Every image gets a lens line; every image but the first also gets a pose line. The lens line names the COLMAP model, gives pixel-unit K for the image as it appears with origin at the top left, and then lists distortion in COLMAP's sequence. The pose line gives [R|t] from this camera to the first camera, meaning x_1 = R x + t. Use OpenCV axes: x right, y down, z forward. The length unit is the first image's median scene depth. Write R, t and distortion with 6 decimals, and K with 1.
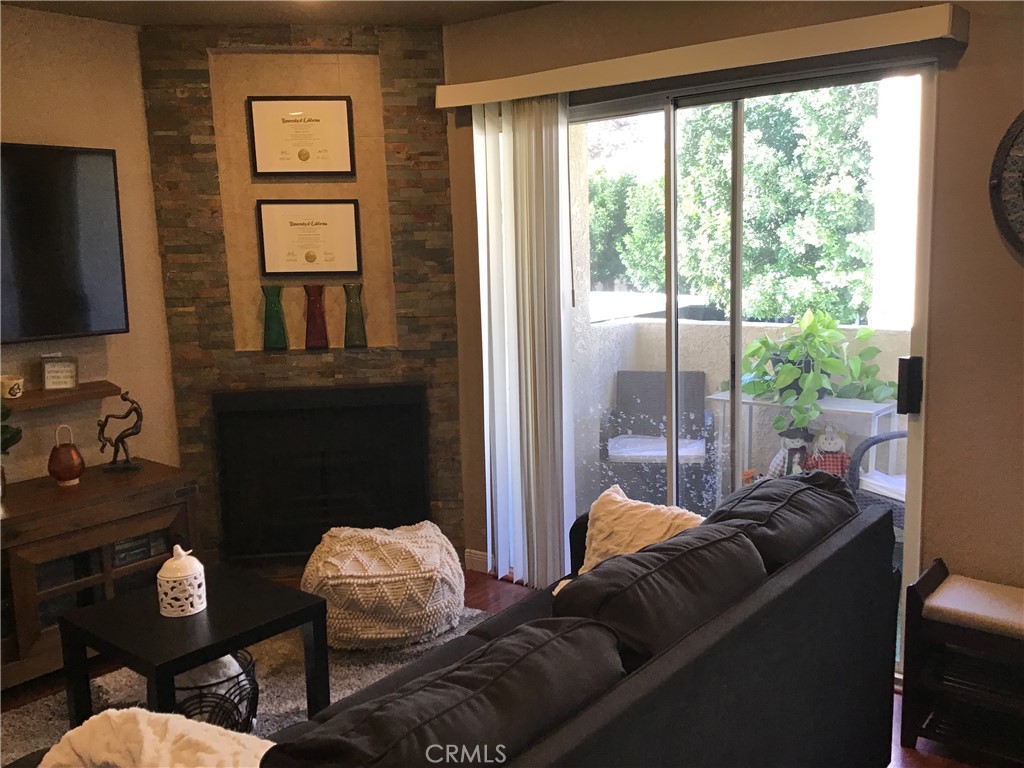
lens RADIAL K [[914.8, 0, 512.0], [0, 914.8, 384.0], [0, 0, 1]] dist [0.135746, -0.269109]
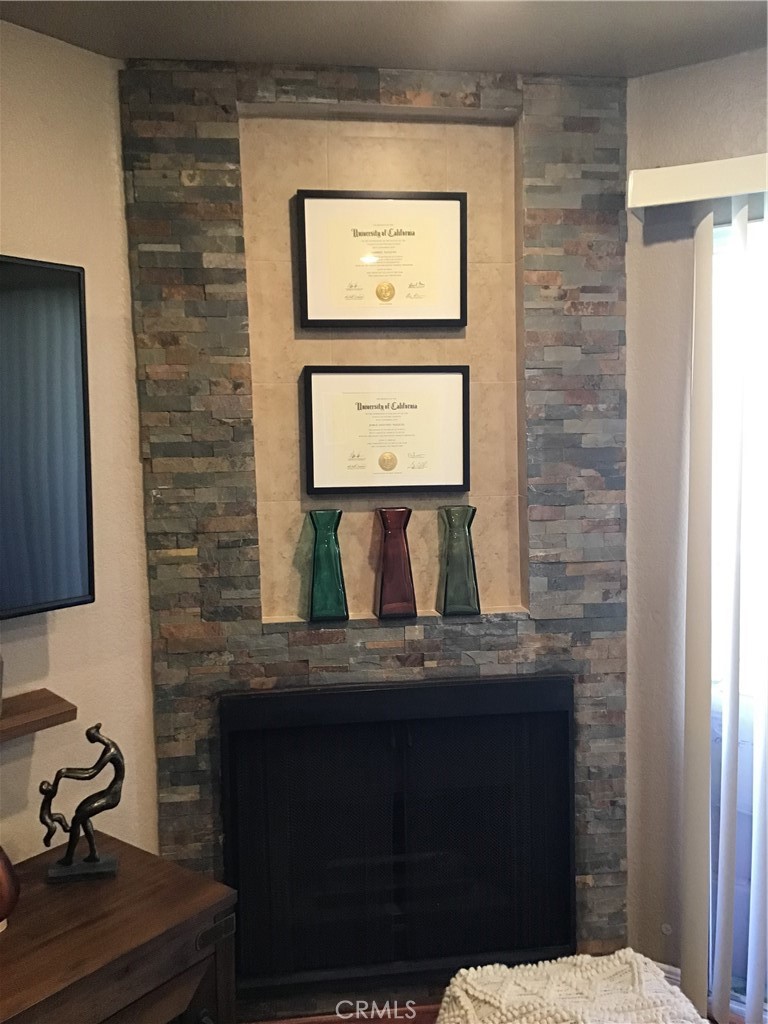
lens RADIAL K [[914.8, 0, 384.0], [0, 914.8, 512.0], [0, 0, 1]] dist [0.135746, -0.269109]
pose [[0.999355, 0.003843, 0.035698, -0.244620], [-0.001435, 0.997736, -0.067236, -0.066942], [-0.035875, 0.067142, 0.997098, 0.420516]]
